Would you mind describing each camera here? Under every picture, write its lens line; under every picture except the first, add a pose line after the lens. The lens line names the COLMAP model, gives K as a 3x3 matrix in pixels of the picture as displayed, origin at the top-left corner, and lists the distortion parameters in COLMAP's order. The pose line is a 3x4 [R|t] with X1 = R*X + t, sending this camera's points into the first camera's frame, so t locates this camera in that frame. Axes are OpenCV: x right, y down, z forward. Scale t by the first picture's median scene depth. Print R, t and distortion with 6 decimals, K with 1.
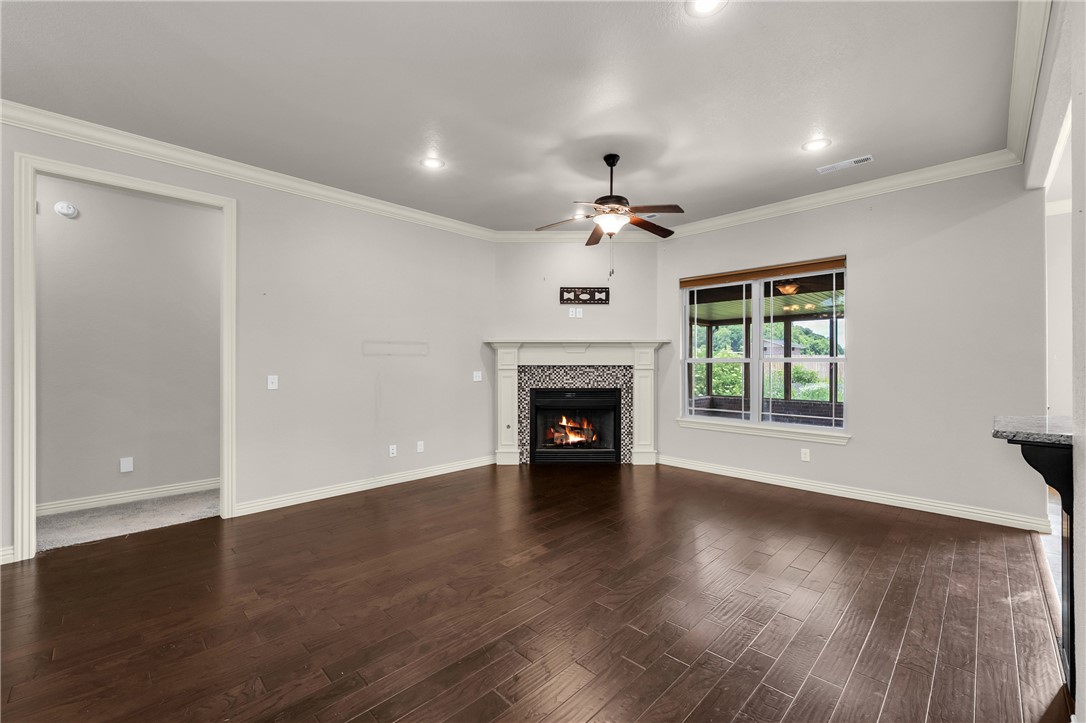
lens RADIAL K [[445.1, 0, 544.9], [0, 445.1, 360.9], [0, 0, 1]] dist [-0.004324, -0.000123]
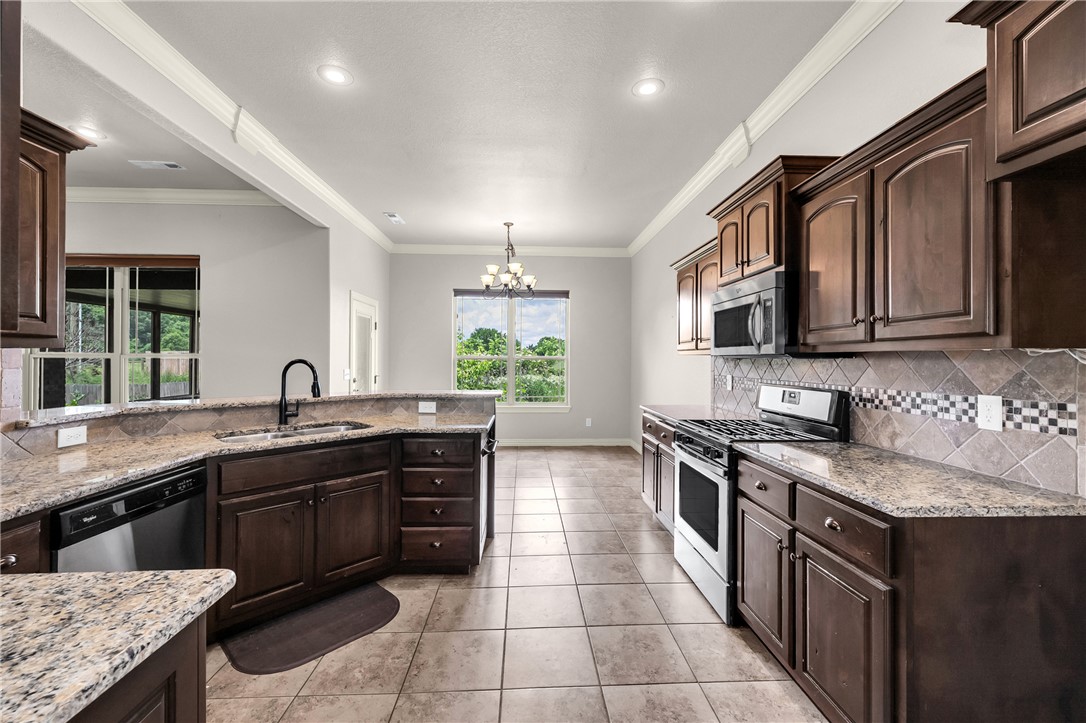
lens RADIAL K [[453.2, 0, 542.2], [0, 453.2, 356.3], [0, 0, 1]] dist [0.000857, 0.000189]
pose [[0.678097, 0.007134, 0.734938, 0.332999], [-0.008422, 0.999963, -0.001935, -0.004843], [-0.734924, -0.004877, 0.678132, -0.233557]]
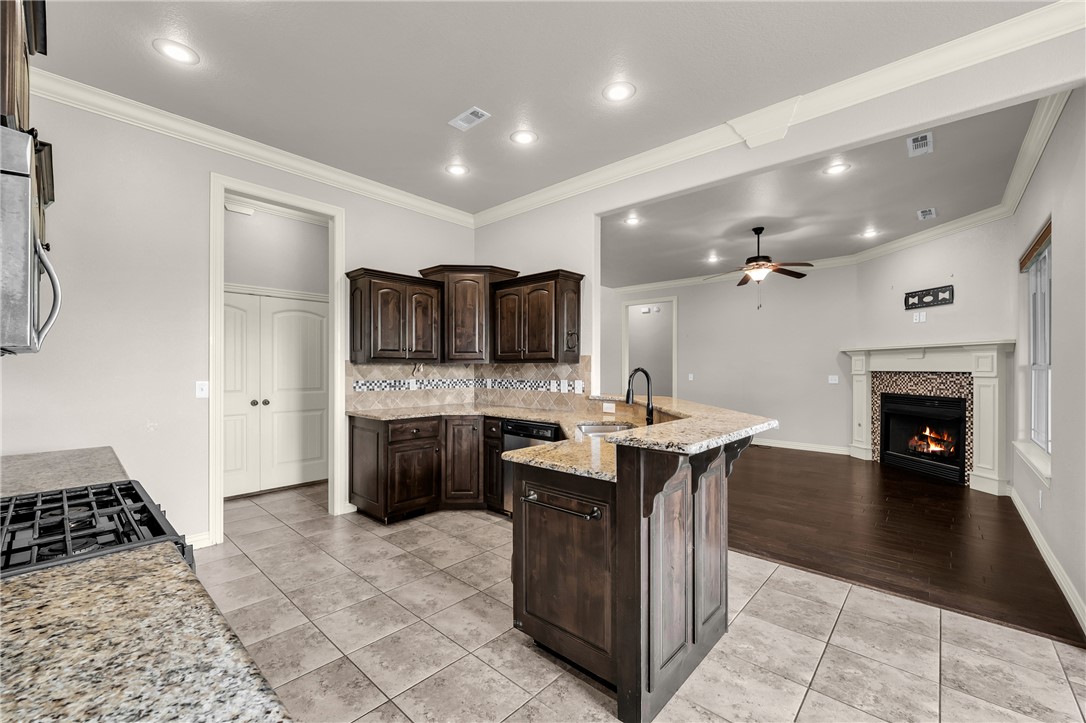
lens RADIAL K [[440.4, 0, 540.1], [0, 440.4, 369.2], [0, 0, 1]] dist [-0.000478, -0.000346]
pose [[0.044177, 0.004983, -0.999011, 0.989611], [0.002241, 0.999985, 0.005087, -0.002002], [0.999021, -0.002463, 0.044166, 0.134566]]
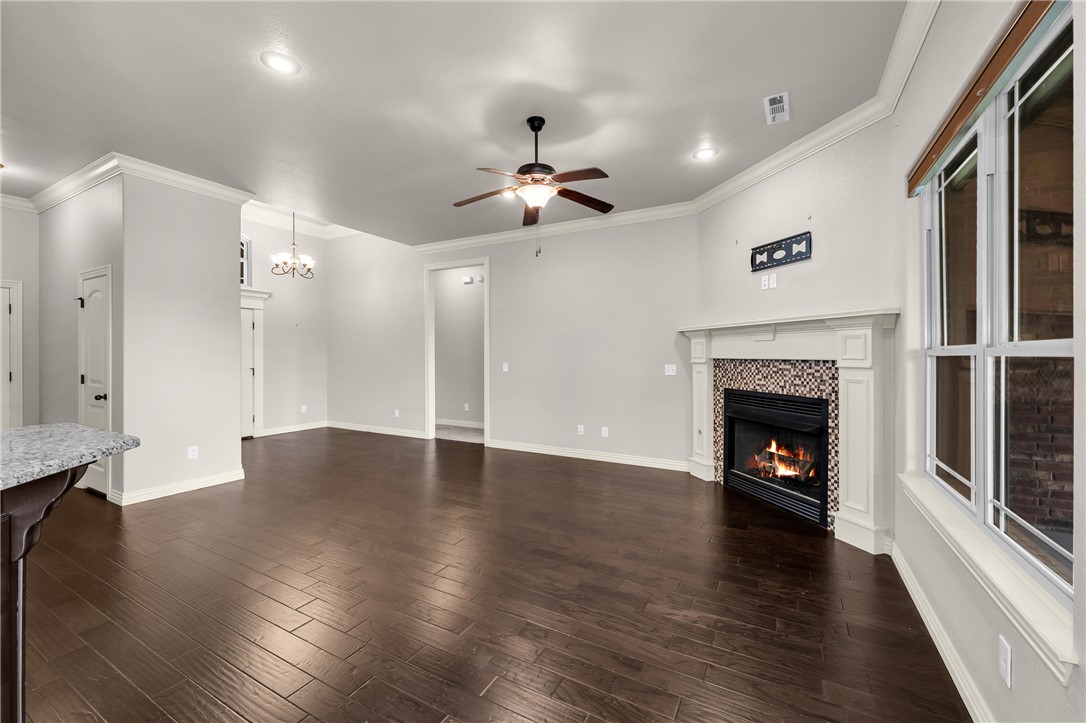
lens RADIAL K [[442.2, 0, 541.7], [0, 442.2, 354.9], [0, 0, 1]] dist [-0.001572, -0.000121]
pose [[0.270256, 0.002038, -0.962786, 0.623098], [0.003159, 0.999990, 0.003004, 0.000319], [0.962783, -0.003854, 0.270247, 0.486728]]
